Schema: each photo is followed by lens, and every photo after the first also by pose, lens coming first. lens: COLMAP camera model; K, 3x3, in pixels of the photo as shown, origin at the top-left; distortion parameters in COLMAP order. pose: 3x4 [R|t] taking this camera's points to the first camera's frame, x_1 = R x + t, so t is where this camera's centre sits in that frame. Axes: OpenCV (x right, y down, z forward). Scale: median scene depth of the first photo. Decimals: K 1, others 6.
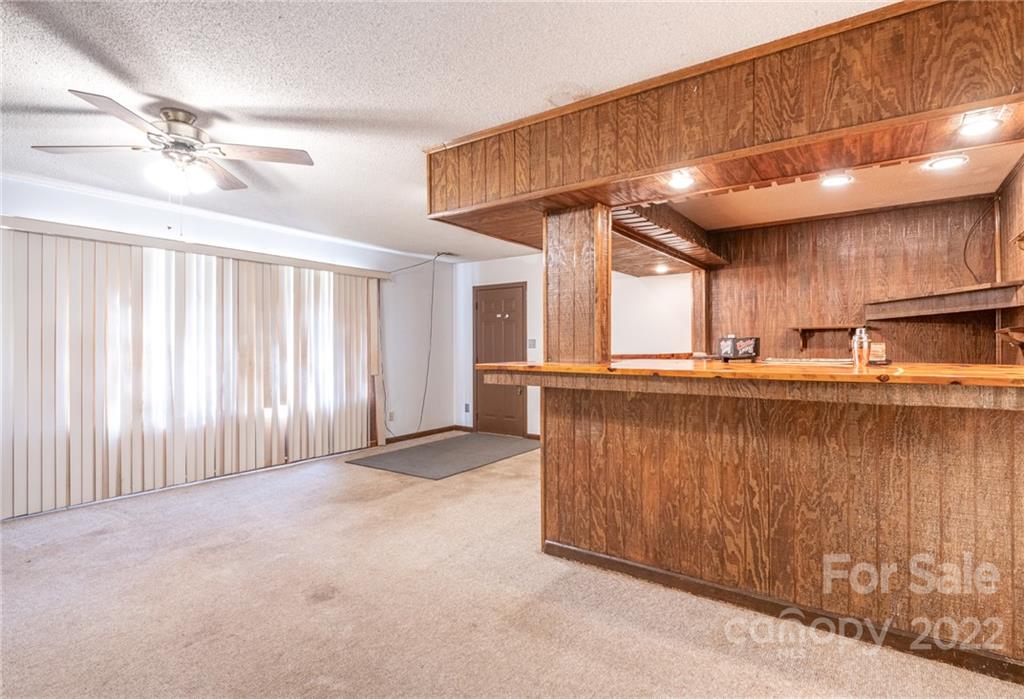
lens RADIAL K [[518.1, 0, 534.7], [0, 518.1, 345.1], [0, 0, 1]] dist [0.006287, -0.000237]
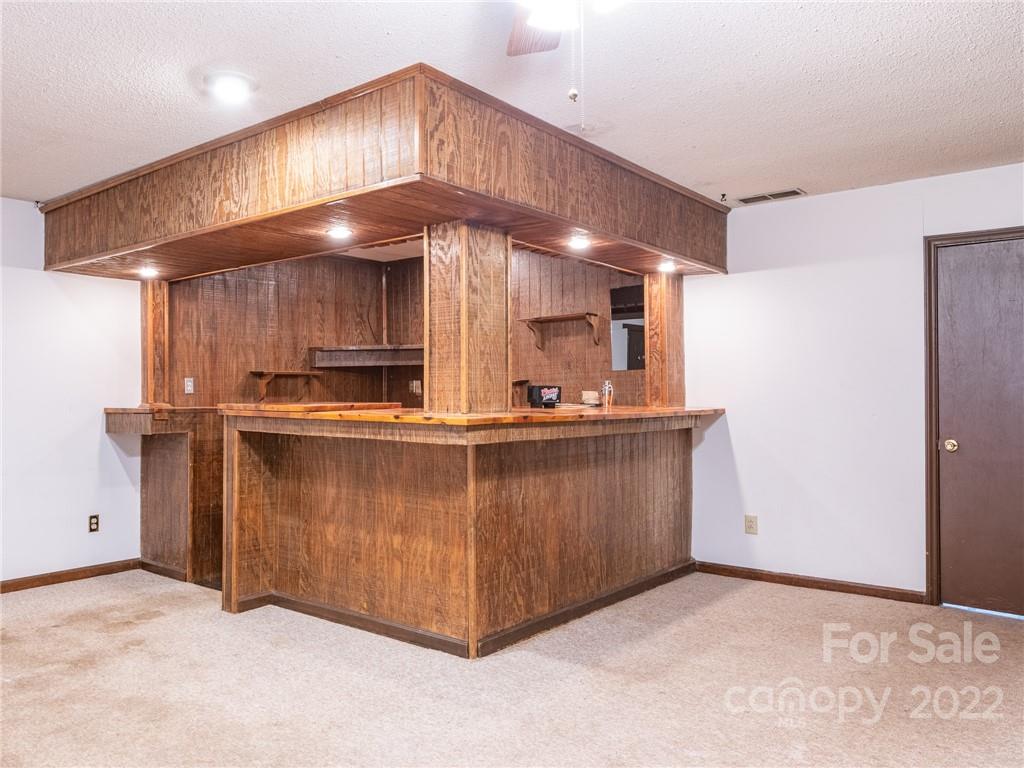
lens RADIAL K [[784.9, 0, 455.5], [0, 784.9, 385.4], [0, 0, 1]] dist [0.022584, -0.015414]
pose [[0.104943, 0.012233, 0.994403, -1.190533], [0.000246, 0.999924, -0.012326, 0.005225], [-0.994478, 0.001538, 0.104932, 0.926952]]
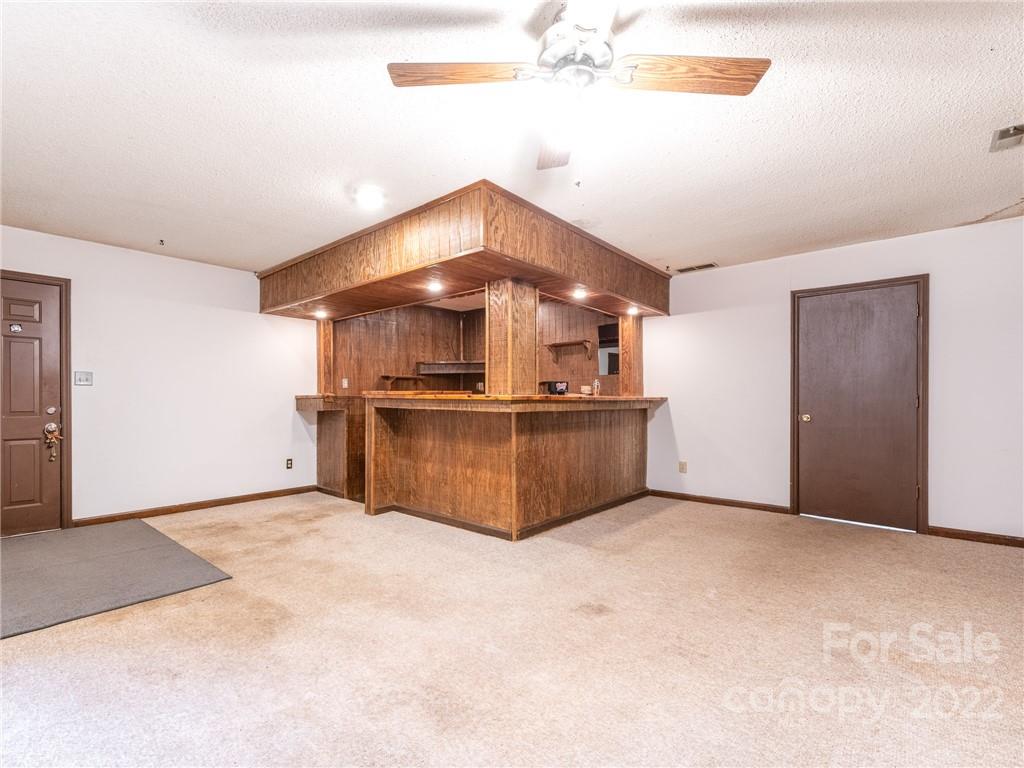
lens RADIAL K [[471.5, 0, 493.2], [0, 471.5, 400.5], [0, 0, 1]] dist [0.010346, -0.002339]
pose [[0.127117, -0.001638, 0.991886, -1.186183], [-0.003035, 0.999993, 0.002040, 0.046834], [-0.991883, -0.003270, 0.127111, 0.929337]]
